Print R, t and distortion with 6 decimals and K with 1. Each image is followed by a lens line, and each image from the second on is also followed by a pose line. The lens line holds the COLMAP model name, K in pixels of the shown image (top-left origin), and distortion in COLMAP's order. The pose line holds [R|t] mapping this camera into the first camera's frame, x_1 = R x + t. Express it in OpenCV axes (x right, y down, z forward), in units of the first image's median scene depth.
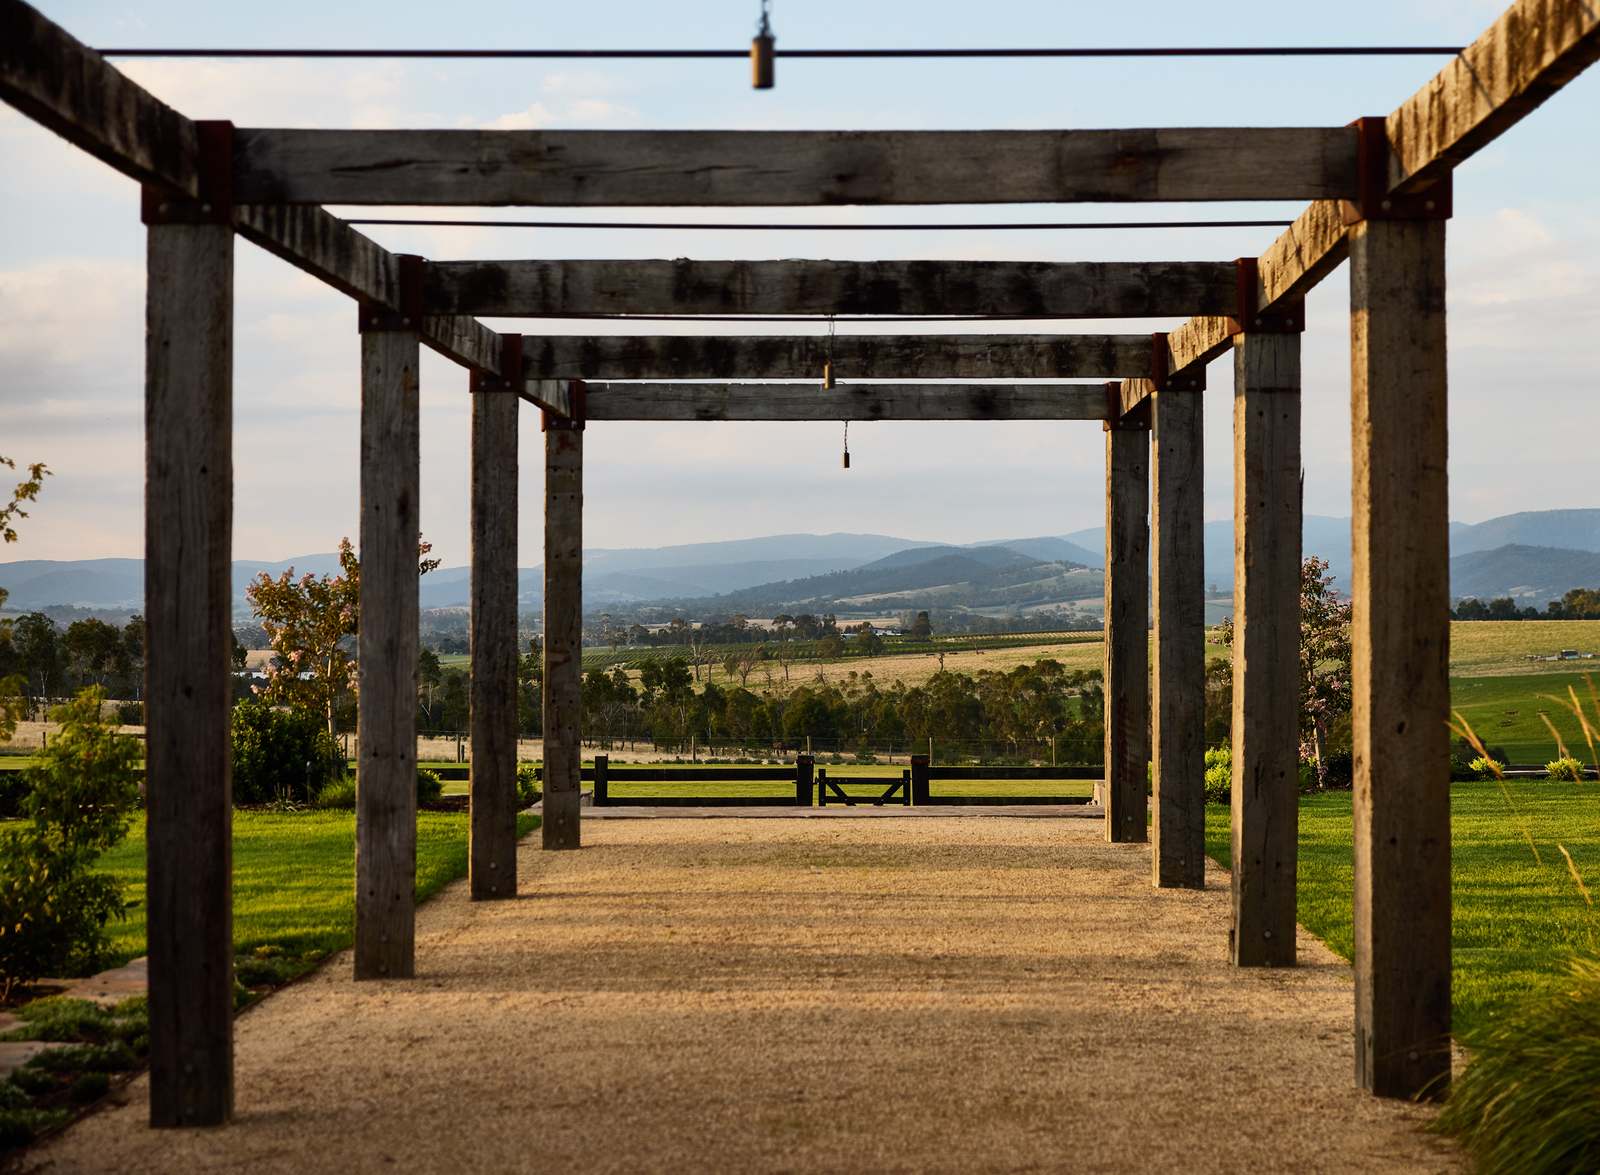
lens RADIAL K [[2501.5, 0, 800.8], [0, 2501.5, 585.2], [0, 0, 1]] dist [0.025674, 0.000000]
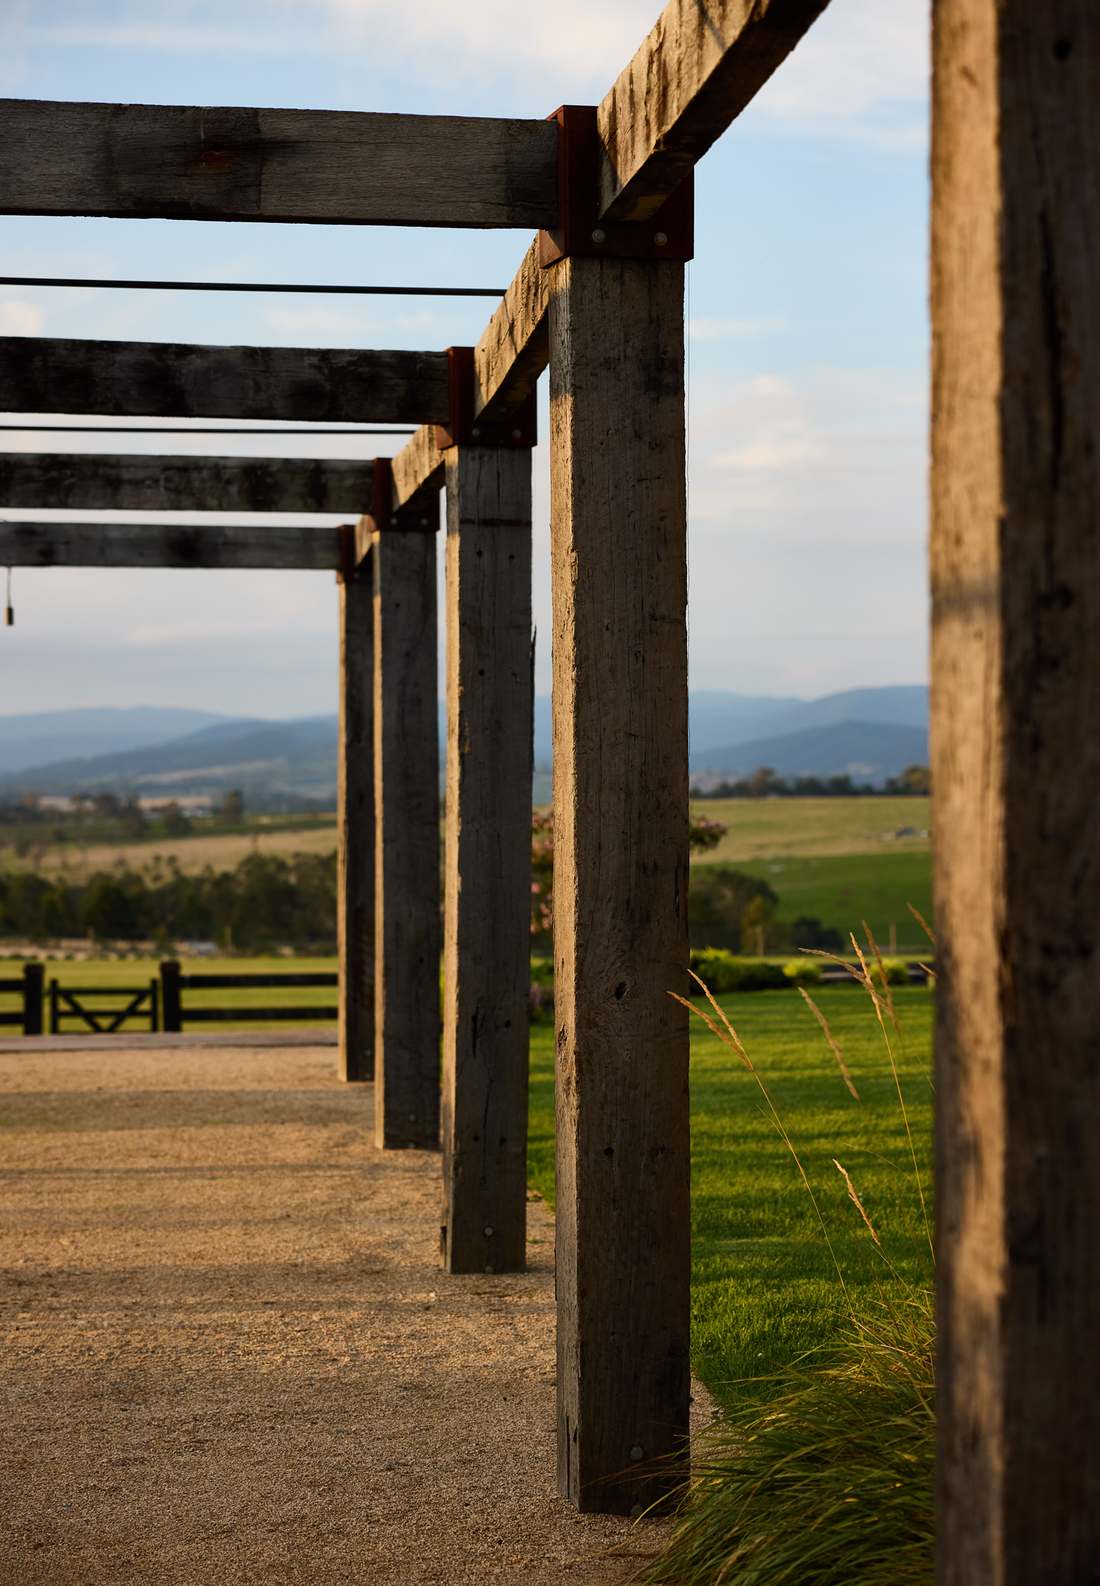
lens RADIAL K [[2028.3, 0, 550.0], [0, 2028.3, 793.3], [0, 0, 1]] dist [0.009700, 0.000000]
pose [[0.993998, -0.000921, 0.109398, 0.137192], [-0.001581, 0.999739, 0.022784, -0.009528], [-0.109391, -0.022820, 0.993737, 0.381701]]
